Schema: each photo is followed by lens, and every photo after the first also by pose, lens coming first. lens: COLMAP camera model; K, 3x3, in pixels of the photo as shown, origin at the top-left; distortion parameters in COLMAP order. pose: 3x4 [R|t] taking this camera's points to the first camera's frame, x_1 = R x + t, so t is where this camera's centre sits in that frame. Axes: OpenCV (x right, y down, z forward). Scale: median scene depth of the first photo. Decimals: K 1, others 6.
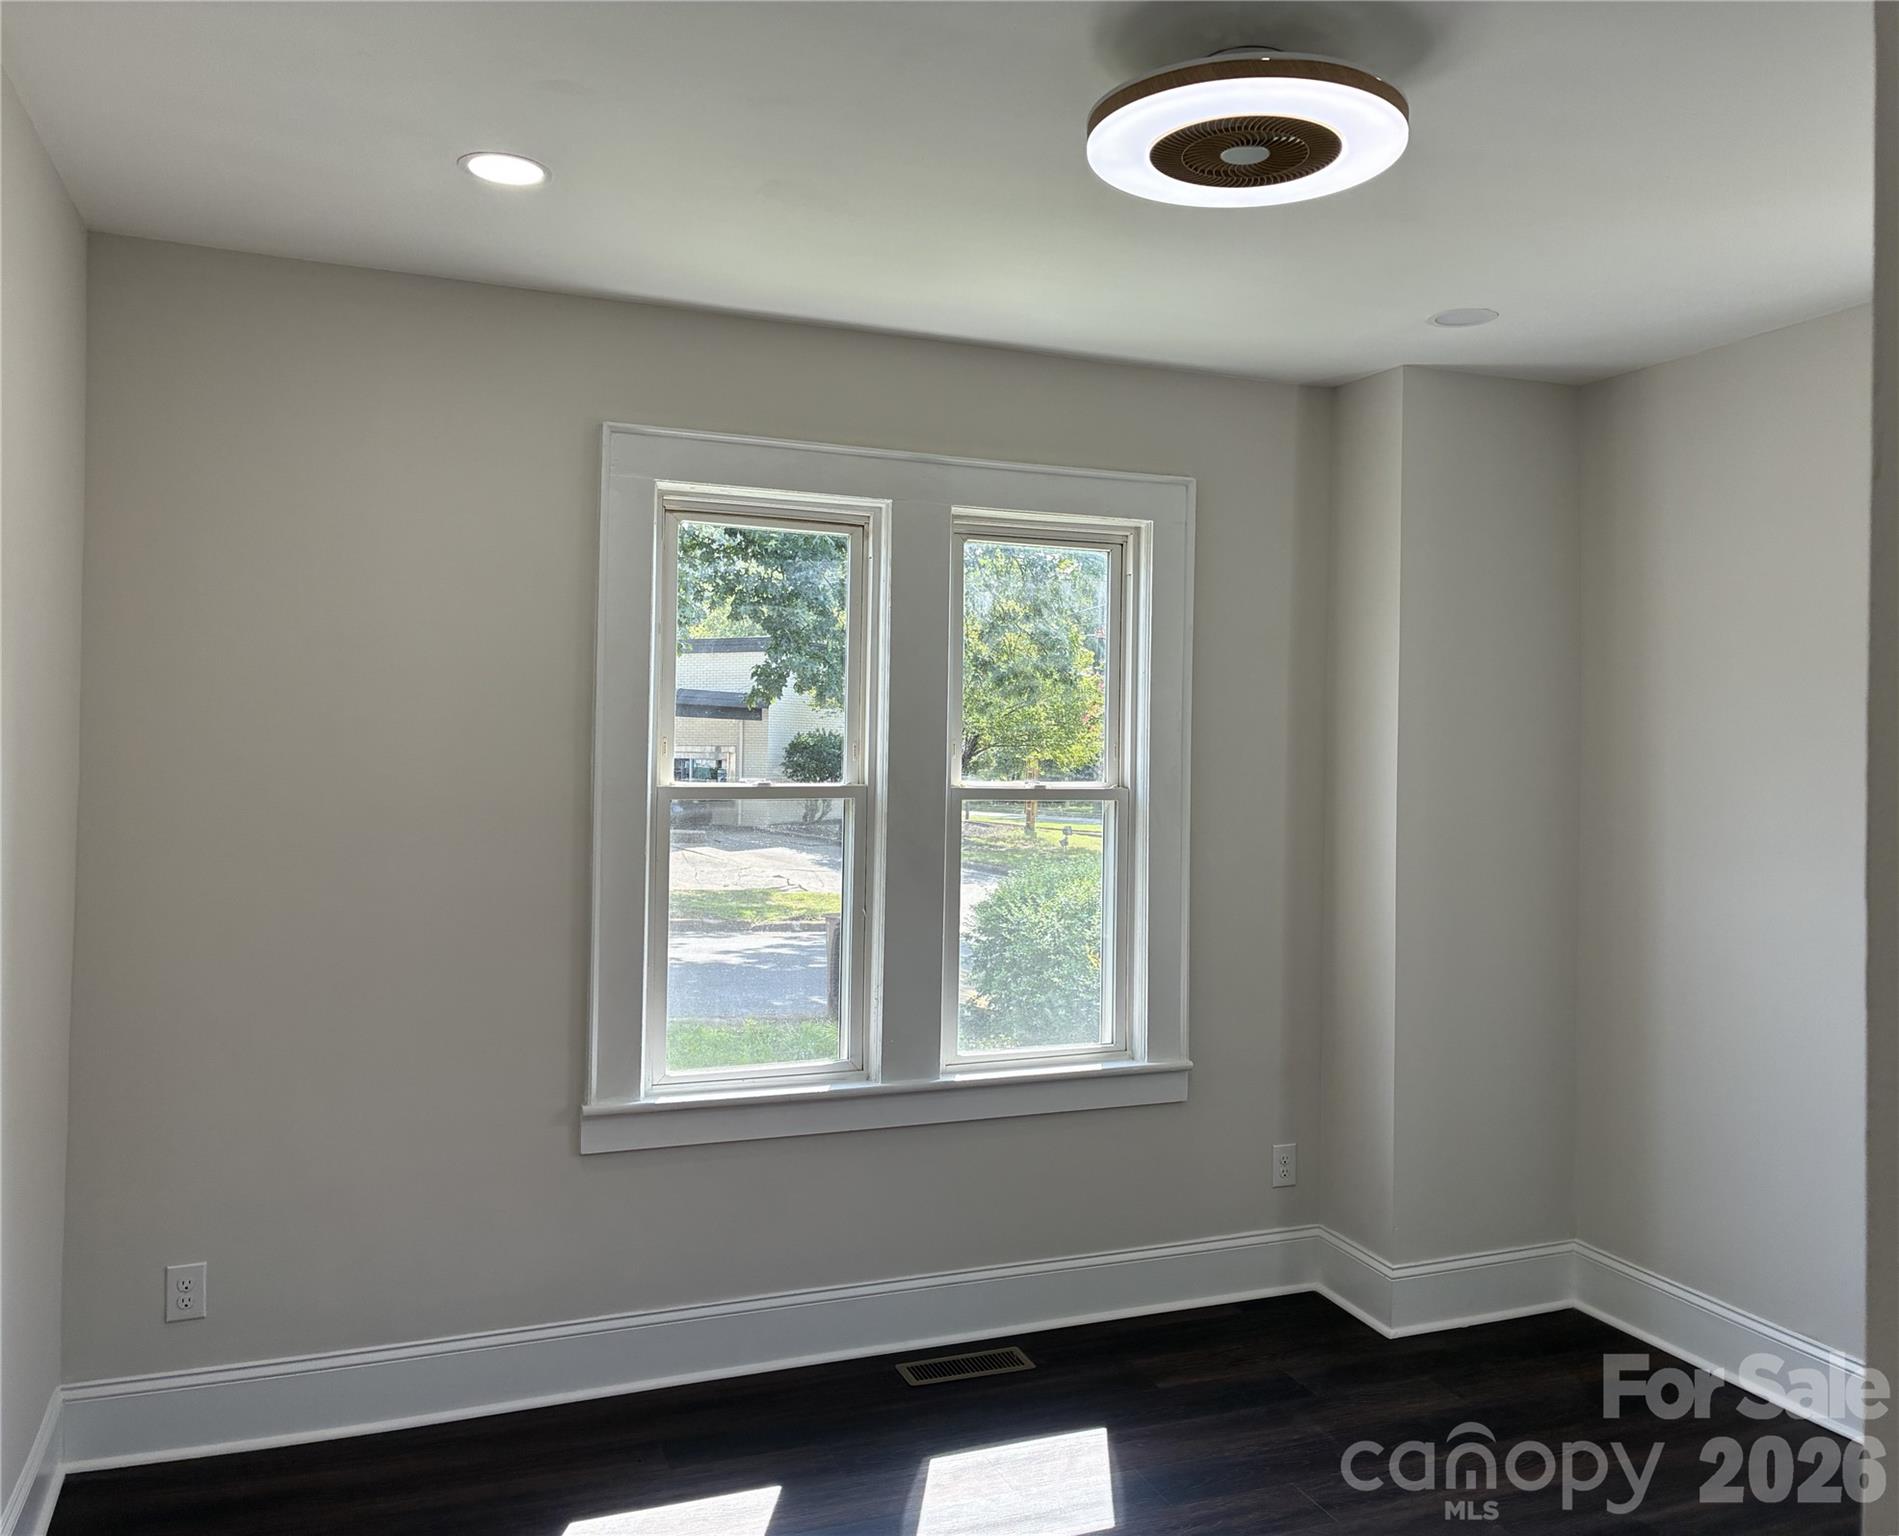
lens RADIAL K [[1558.0, 0, 1070.9], [0, 1558.0, 746.5], [0, 0, 1]] dist [0.048401, -0.118911]
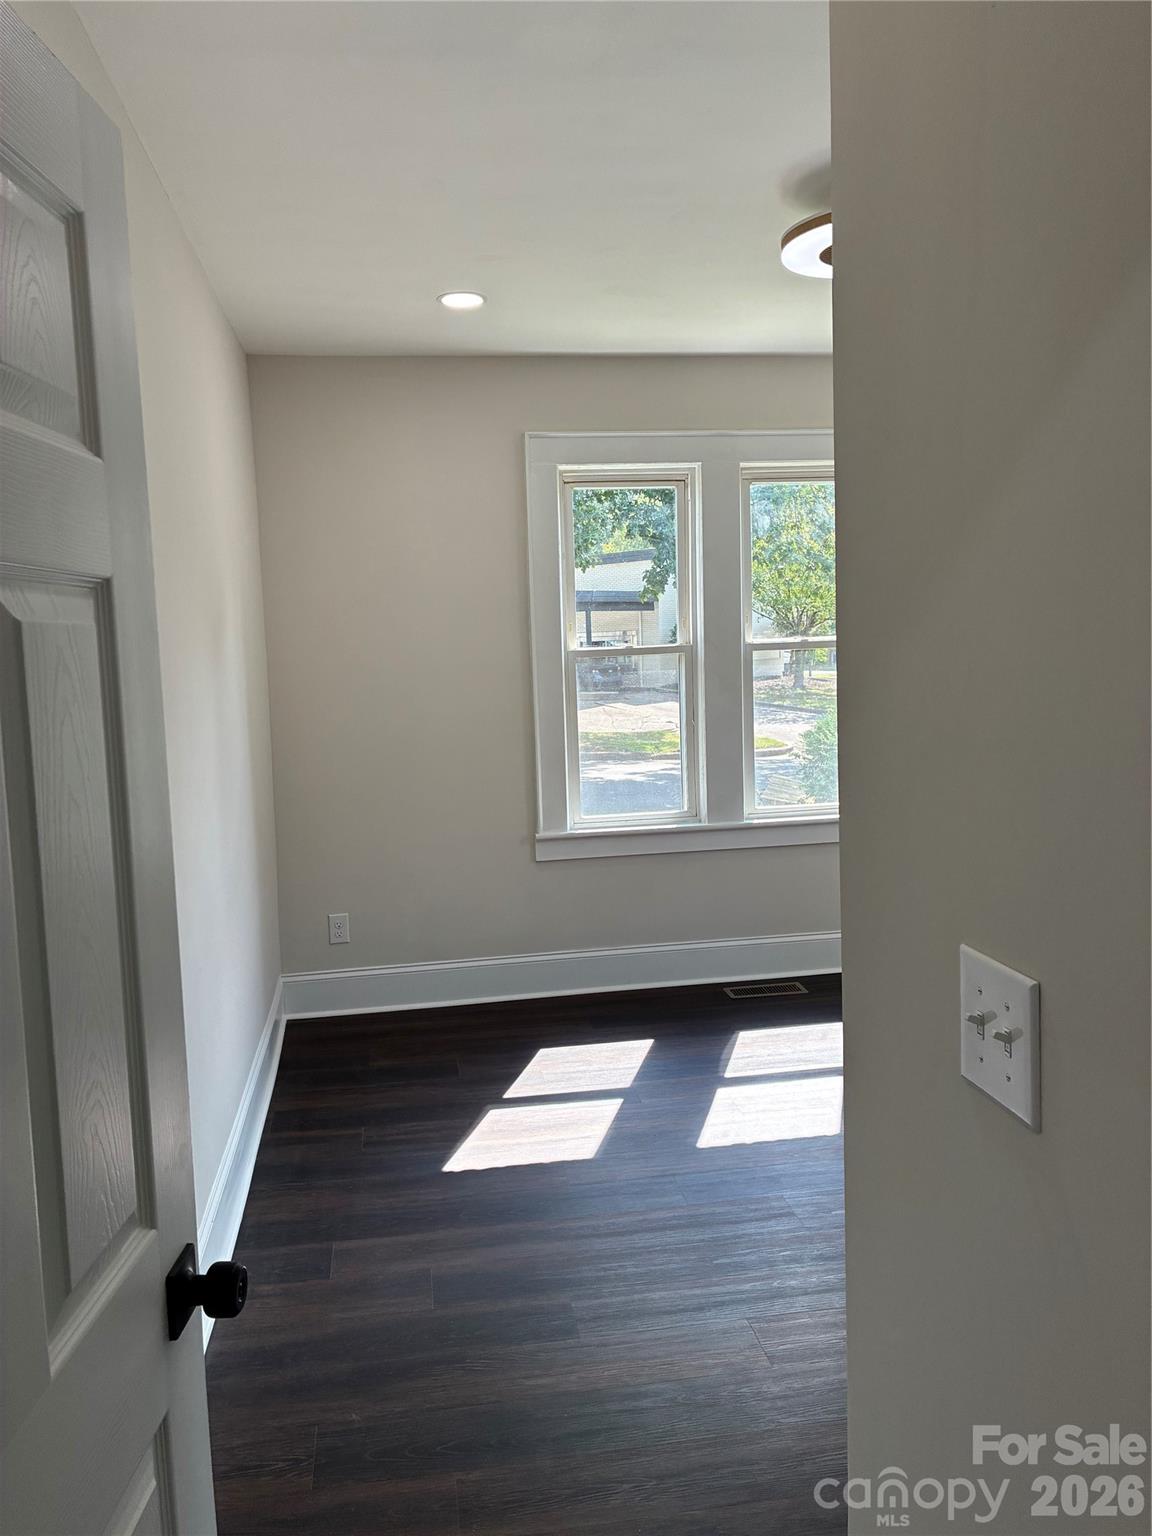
lens RADIAL K [[1182.3, 0, 576.0], [0, 1182.3, 768.0], [0, 0, 1]] dist [0.016141, 0.007568]
pose [[0.963151, -0.022756, -0.267995, 0.074756], [0.054406, 0.992300, 0.111273, 0.008490], [0.263399, -0.121753, 0.956973, -0.210805]]
